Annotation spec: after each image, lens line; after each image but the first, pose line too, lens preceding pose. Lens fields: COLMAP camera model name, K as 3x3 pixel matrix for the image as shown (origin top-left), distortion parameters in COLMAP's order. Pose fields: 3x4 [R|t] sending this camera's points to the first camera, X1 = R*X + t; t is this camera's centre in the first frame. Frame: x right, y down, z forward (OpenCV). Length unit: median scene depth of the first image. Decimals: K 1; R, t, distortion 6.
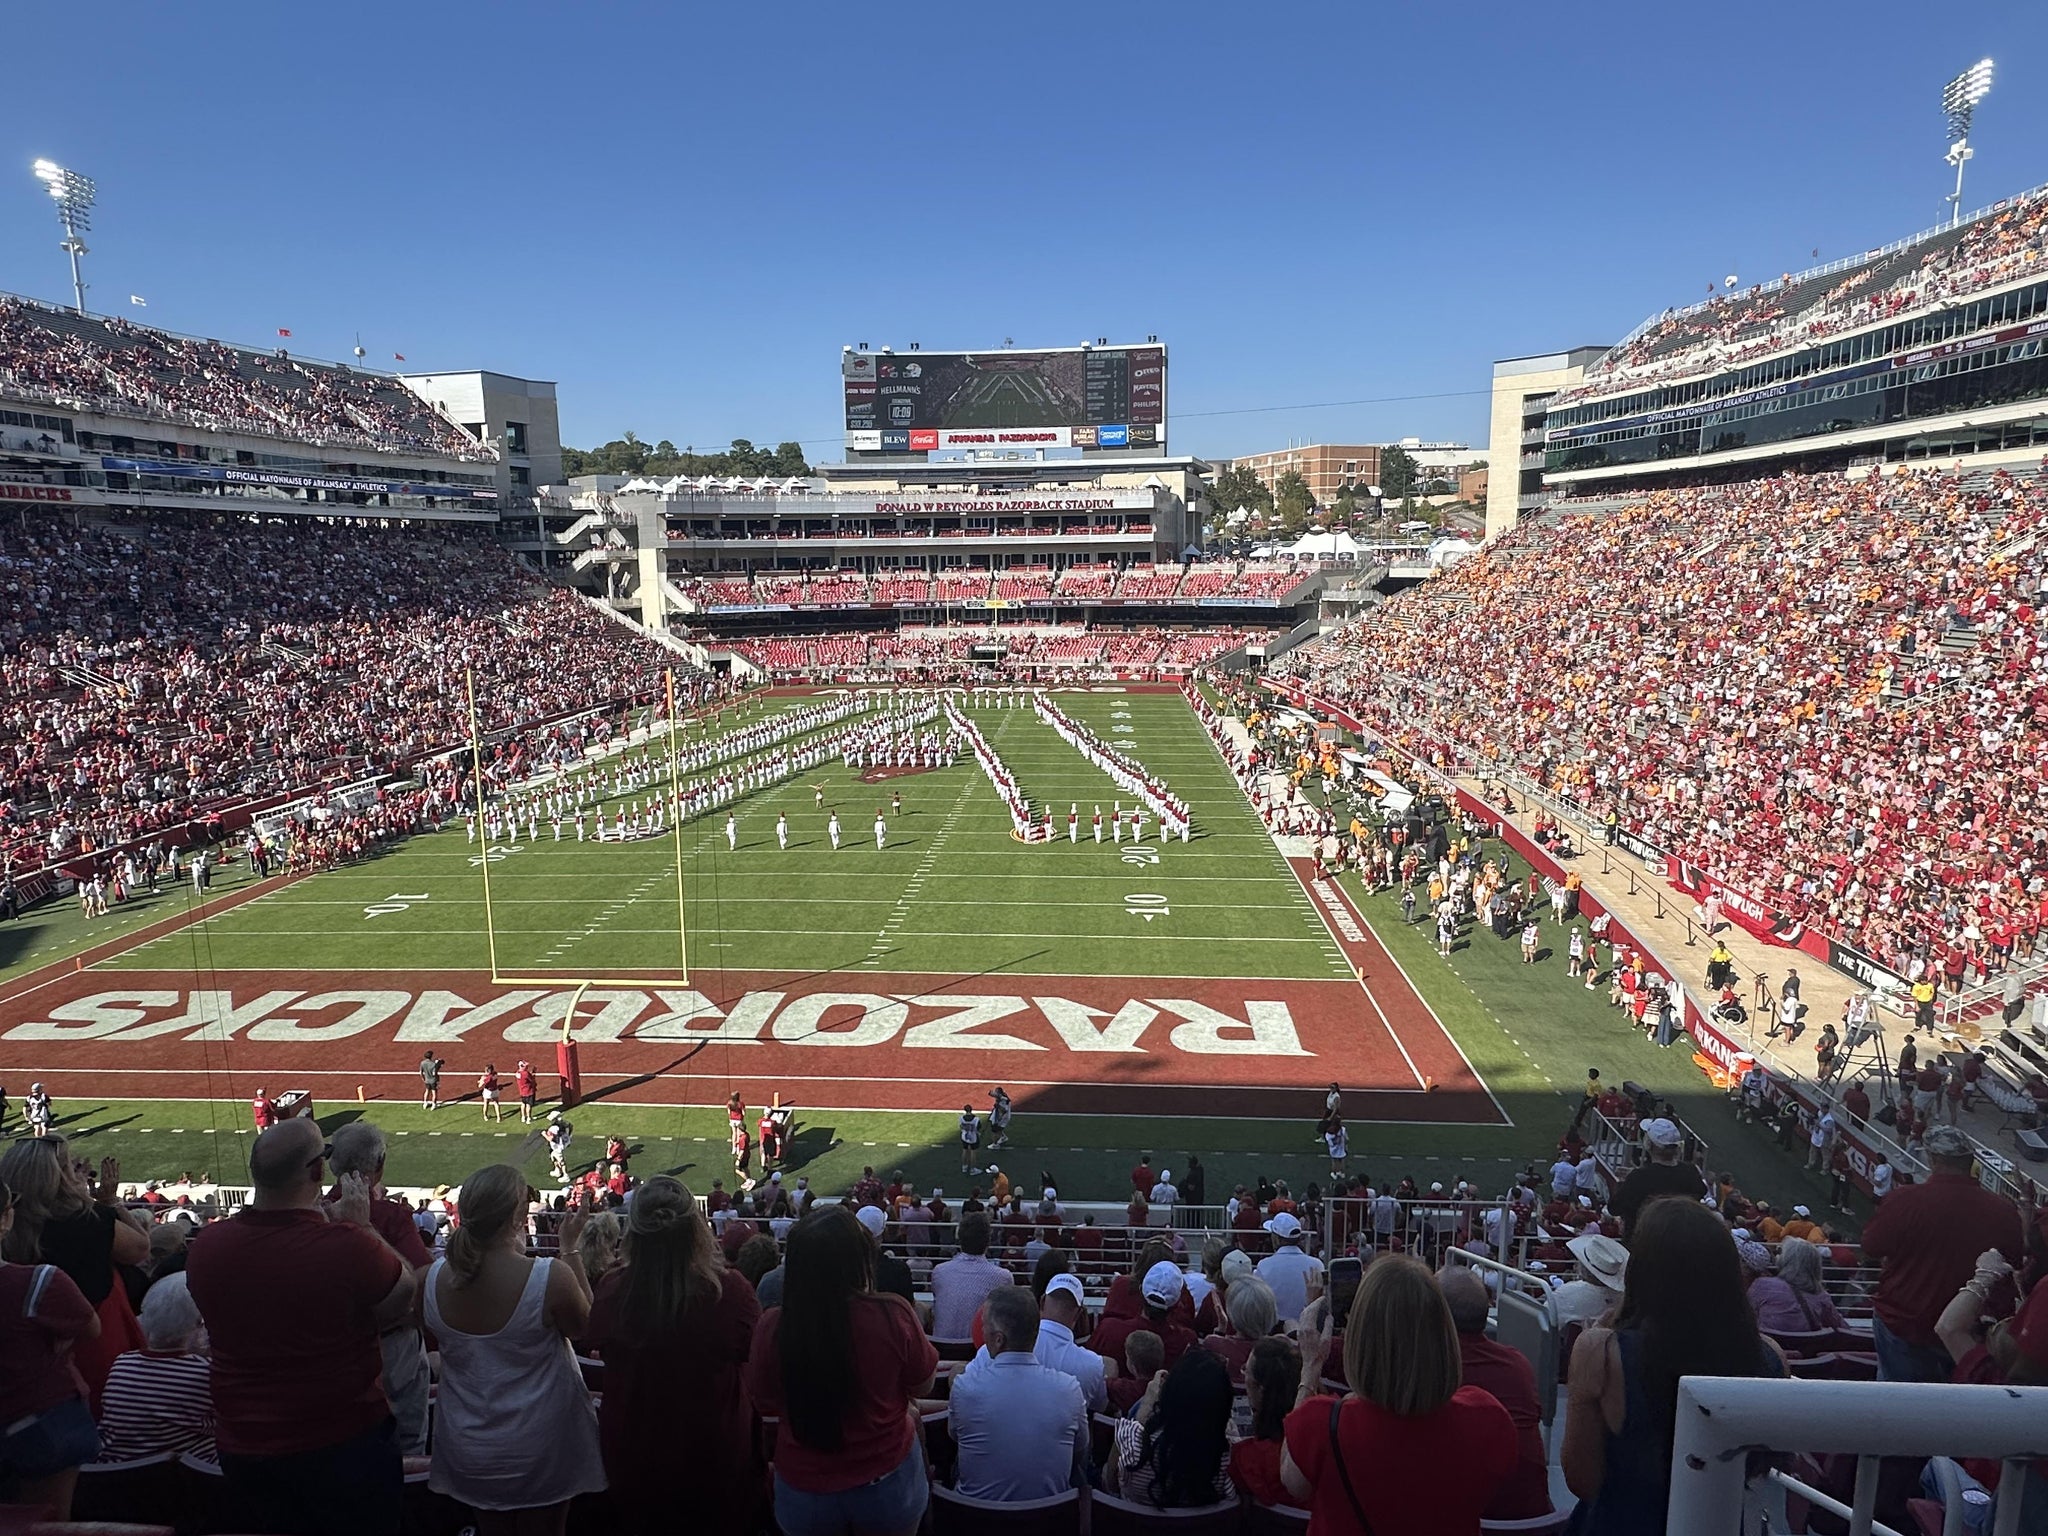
lens RADIAL K [[1244.6, 0, 1055.8], [0, 1244.6, 736.0], [0, 0, 1]] dist [0.004775, -0.003287]
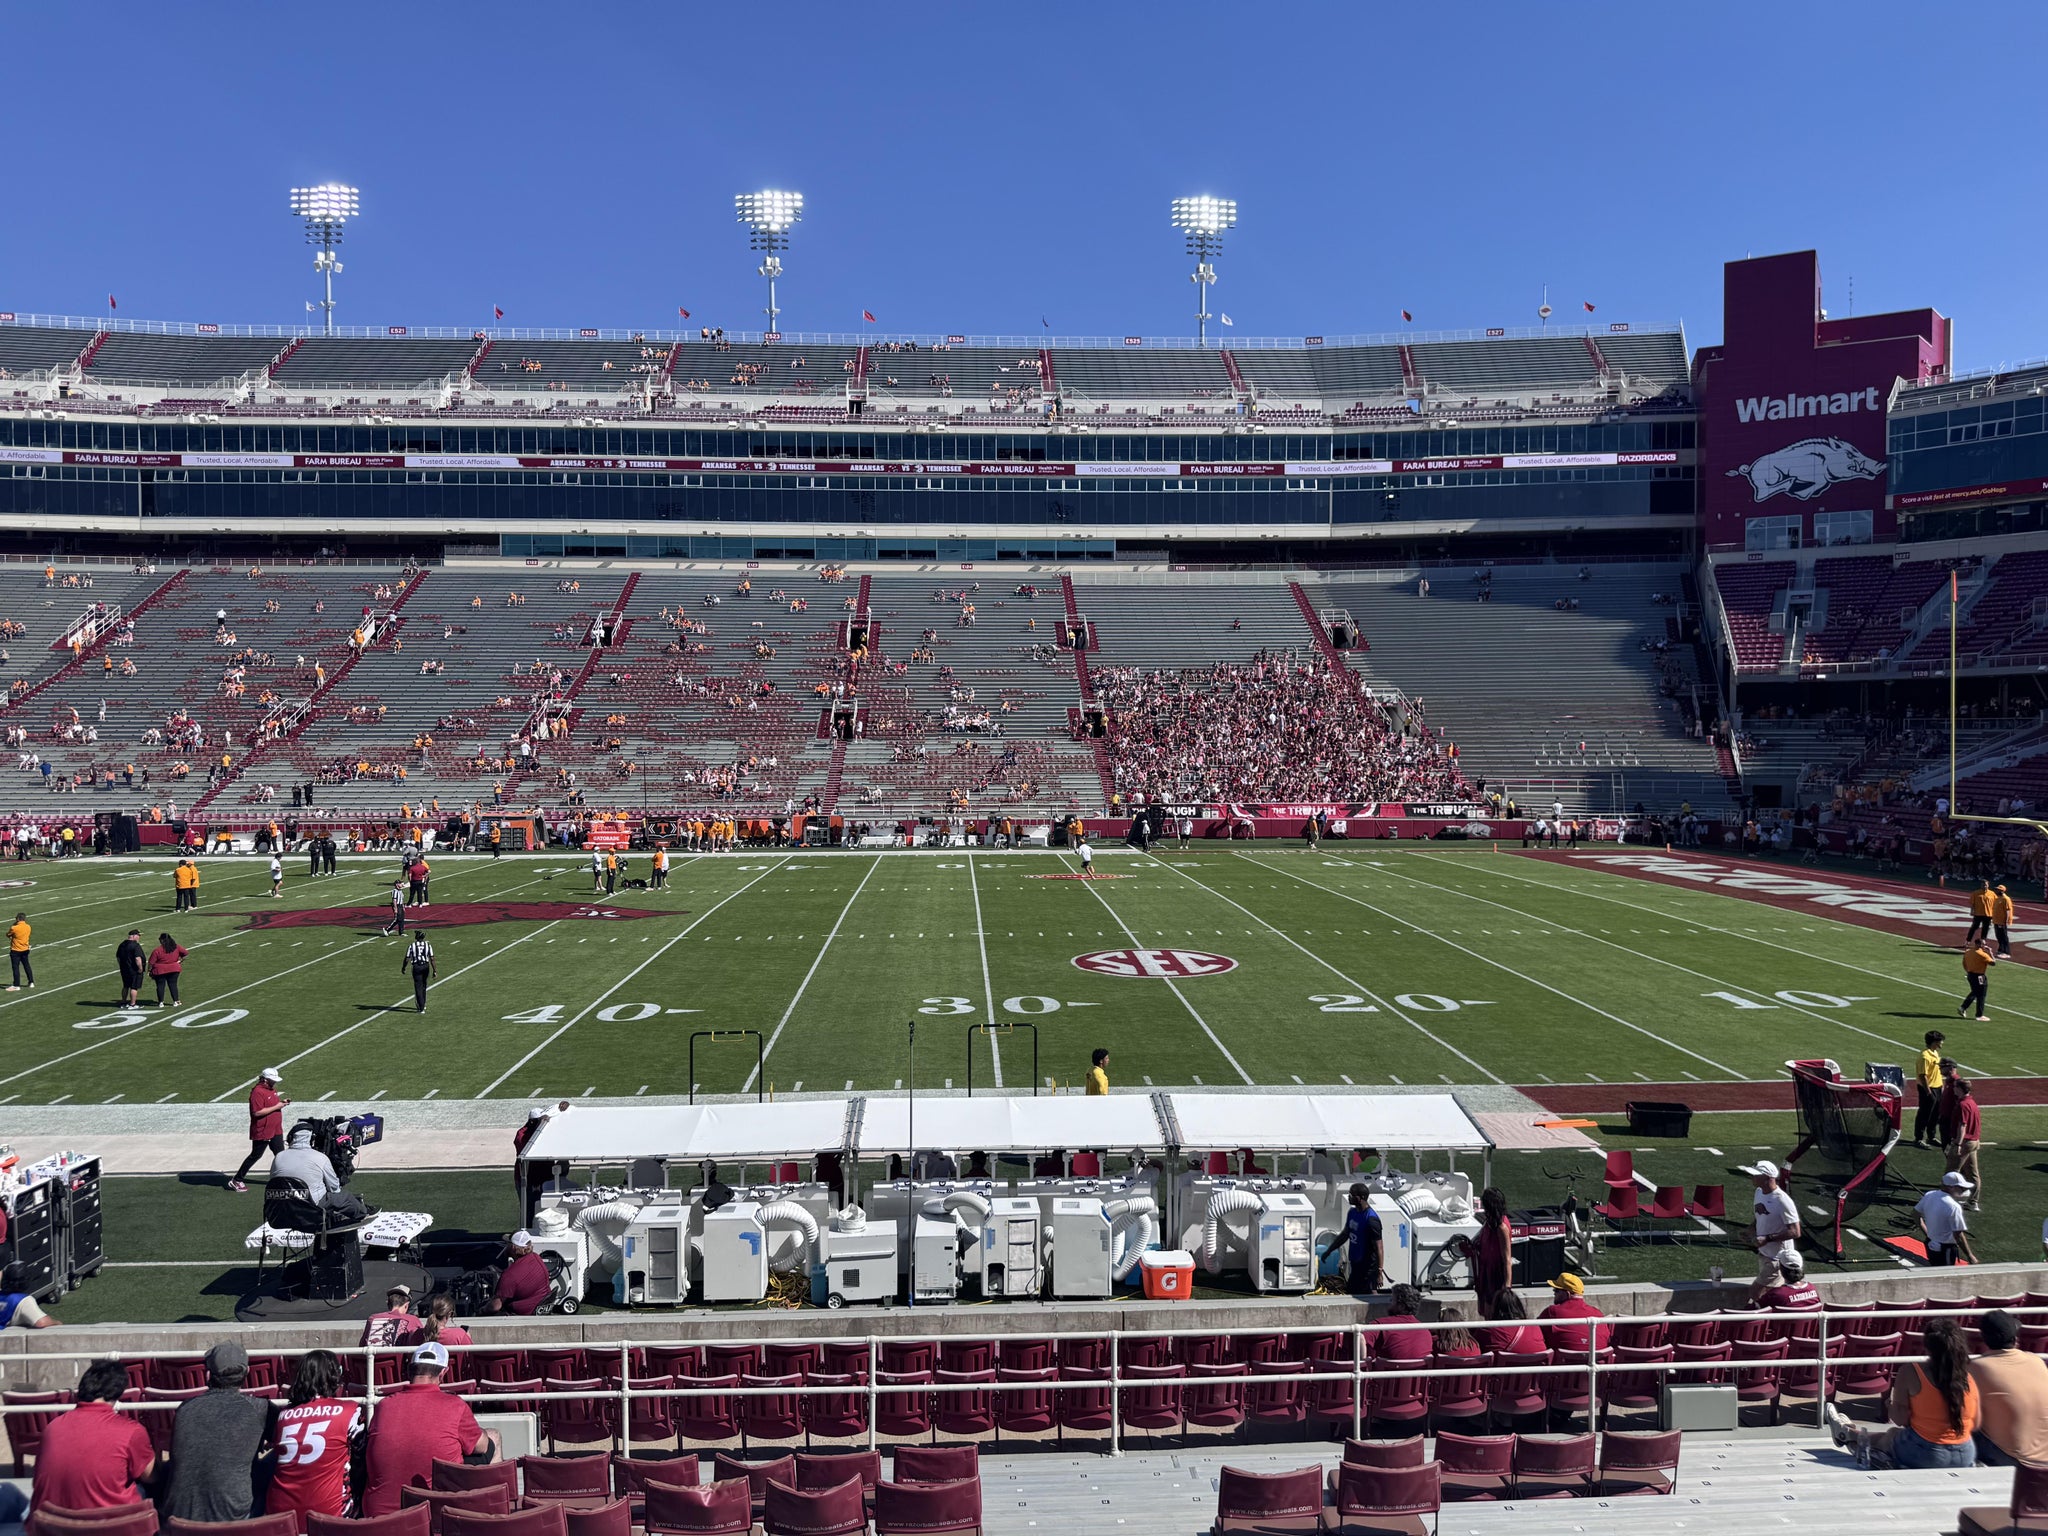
lens RADIAL K [[1441.0, 0, 1015.7], [0, 1441.0, 775.4], [0, 0, 1]] dist [0.032688, -0.043419]
pose [[-0.092304, -0.015044, 0.995617, -0.349640], [0.148763, 0.988456, 0.028728, -0.005495], [-0.984556, 0.150763, -0.089000, 0.430824]]
